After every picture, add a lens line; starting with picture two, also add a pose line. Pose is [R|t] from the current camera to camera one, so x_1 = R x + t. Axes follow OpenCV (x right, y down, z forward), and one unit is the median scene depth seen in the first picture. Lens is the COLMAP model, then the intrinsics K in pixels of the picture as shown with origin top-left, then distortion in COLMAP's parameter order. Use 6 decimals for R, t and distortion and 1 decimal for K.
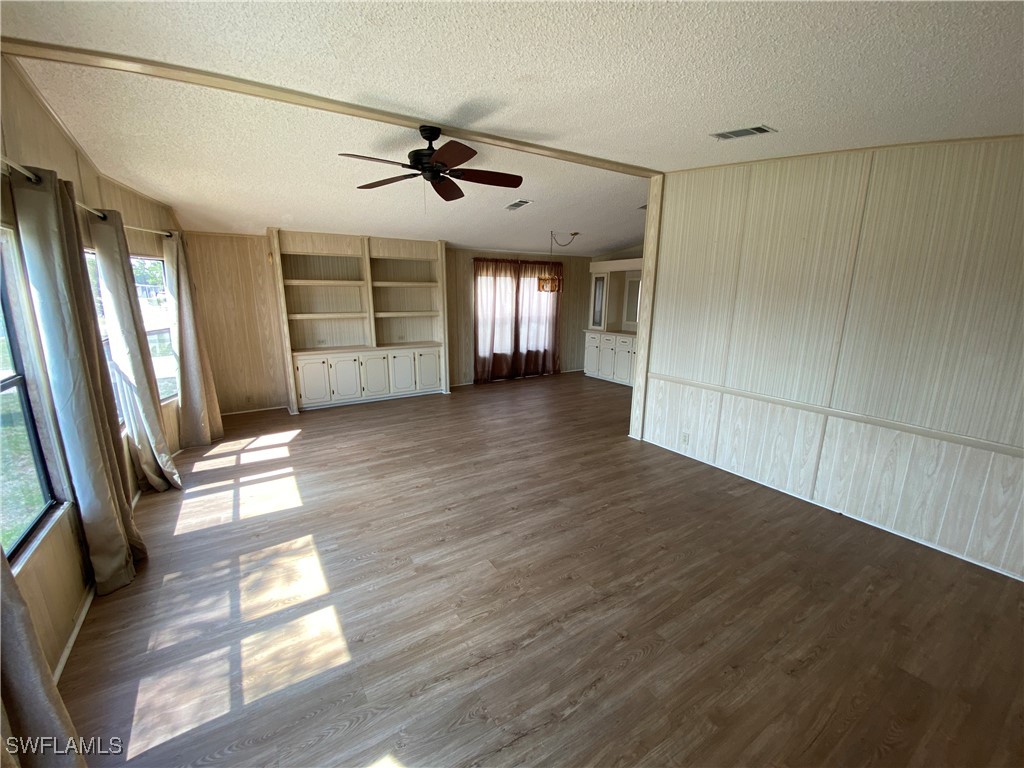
lens RADIAL K [[417.1, 0, 512.0], [0, 417.1, 384.0], [0, 0, 1]] dist [0.018244, -0.020941]
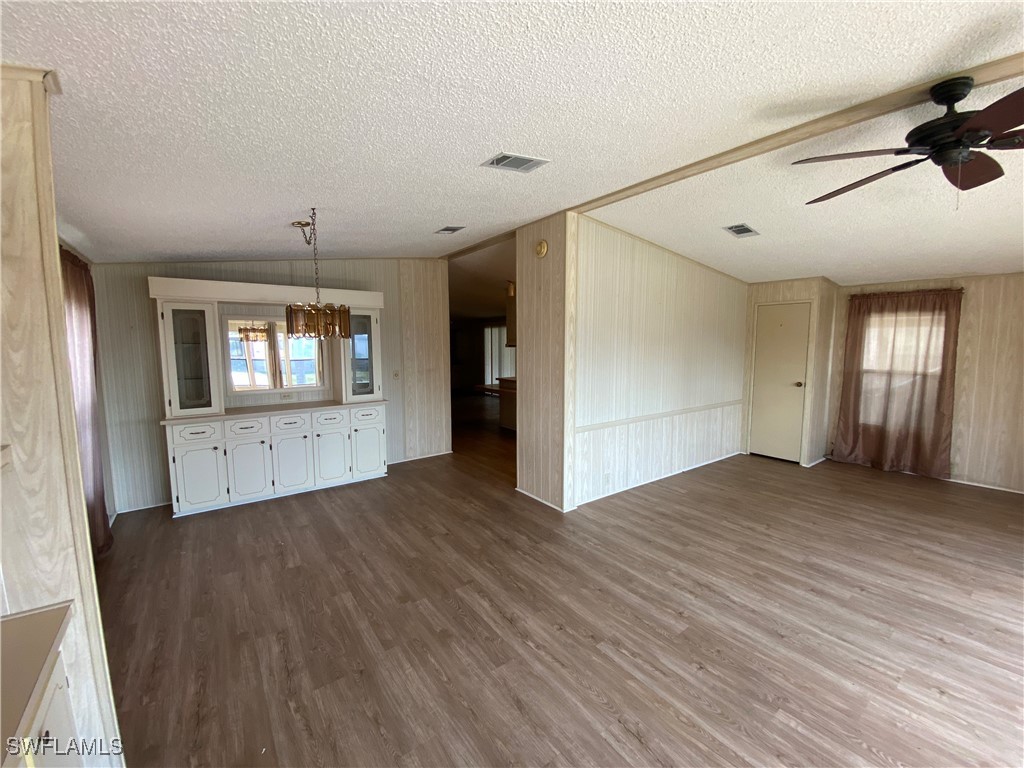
lens RADIAL K [[417.1, 0, 512.0], [0, 417.1, 384.0], [0, 0, 1]] dist [0.018244, -0.020941]
pose [[-0.074081, -0.113020, 0.990827, -0.640821], [0.211668, 0.969137, 0.126371, -0.317088], [-0.974530, 0.219088, -0.047872, 1.436492]]
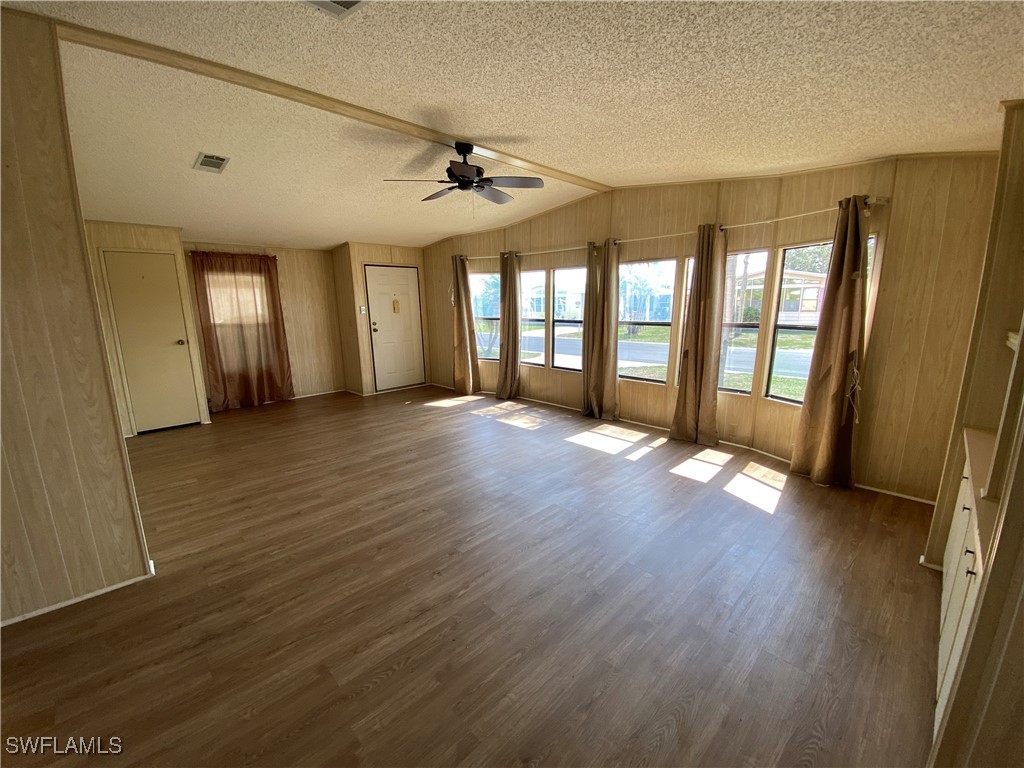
lens RADIAL K [[403.6, 0, 512.0], [0, 403.6, 384.0], [0, 0, 1]] dist [0.019546, -0.017833]
pose [[-0.979368, 0.043614, -0.197323, -0.058730], [-0.038763, 0.917759, 0.395242, -0.366024], [0.198333, 0.394736, -0.897133, 1.870054]]
